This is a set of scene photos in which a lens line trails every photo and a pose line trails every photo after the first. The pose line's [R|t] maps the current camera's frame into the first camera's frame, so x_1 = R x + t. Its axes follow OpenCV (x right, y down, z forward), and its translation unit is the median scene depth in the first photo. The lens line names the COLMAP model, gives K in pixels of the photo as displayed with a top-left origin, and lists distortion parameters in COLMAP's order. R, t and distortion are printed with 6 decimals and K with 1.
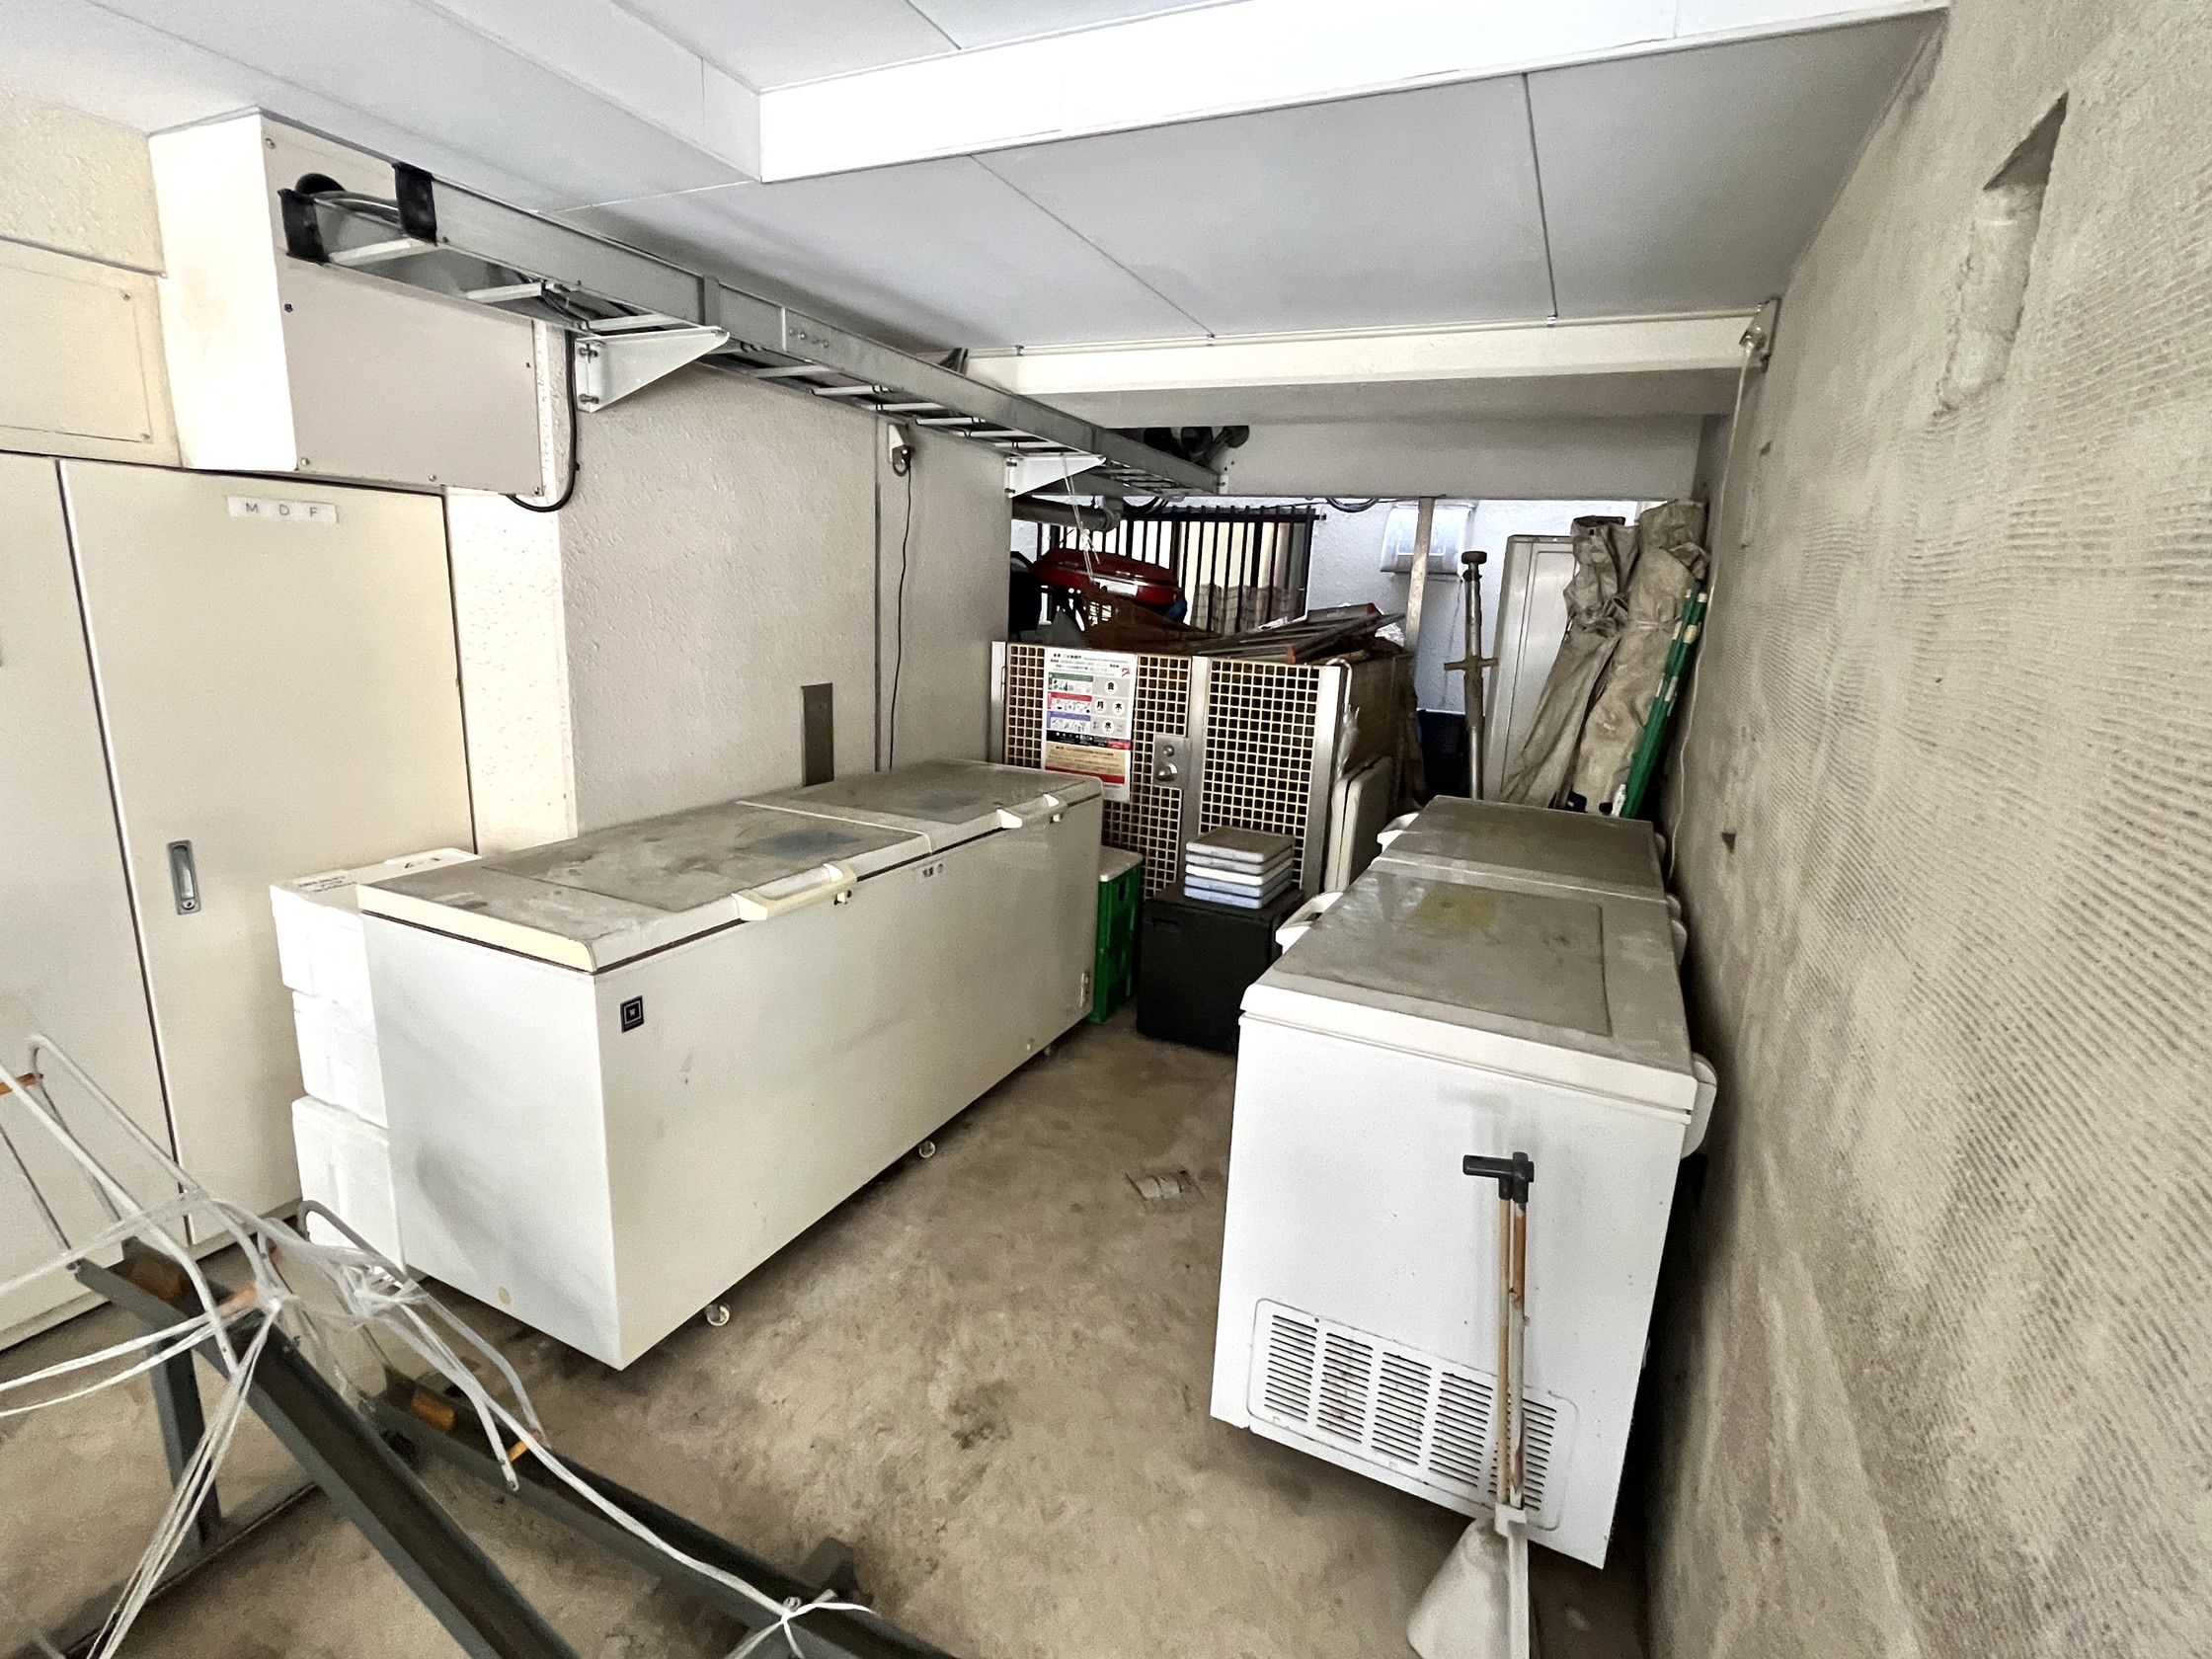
lens RADIAL K [[1037.9, 0, 1102.3], [0, 1037.9, 831.0], [0, 0, 1]] dist [-0.001530, -0.000497]
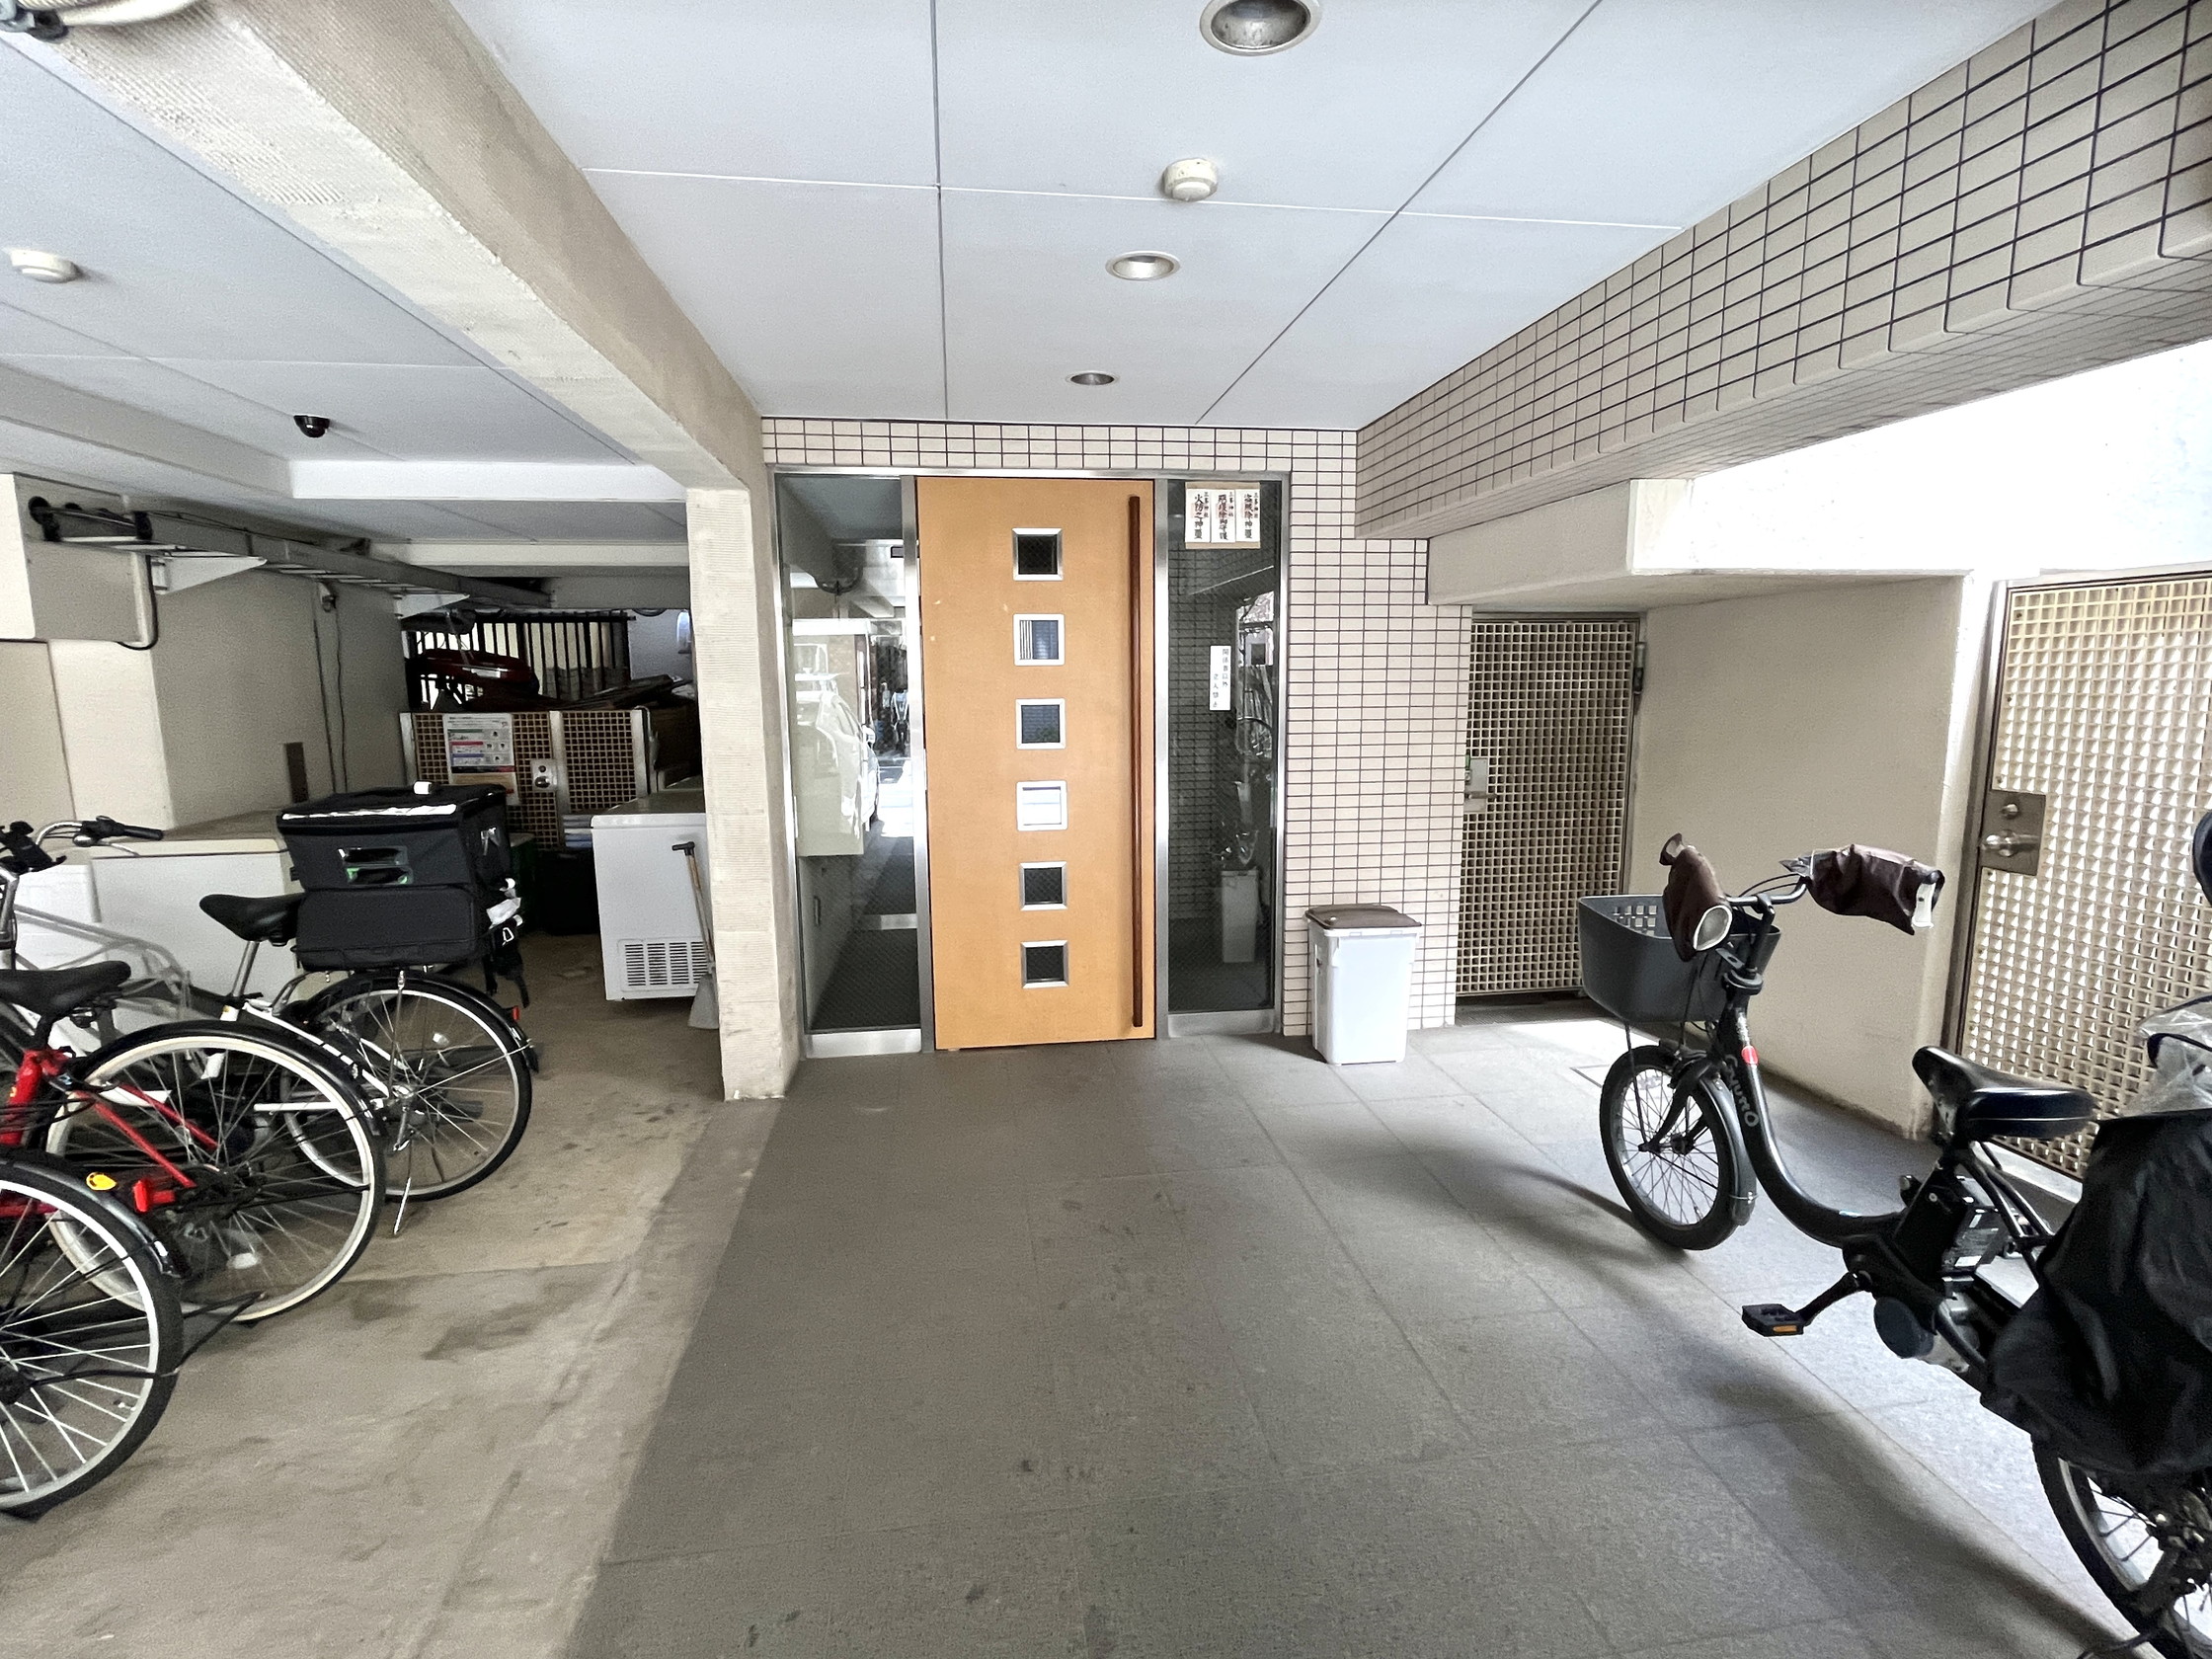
lens RADIAL K [[1037.9, 0, 1096.2], [0, 1037.9, 830.6], [0, 0, 1]] dist [-0.001530, -0.000497]
pose [[0.838067, -0.135277, 0.528530, -0.078992], [0.169224, 0.985446, -0.016108, 0.185622], [-0.518659, 0.102940, 0.848762, -0.807014]]
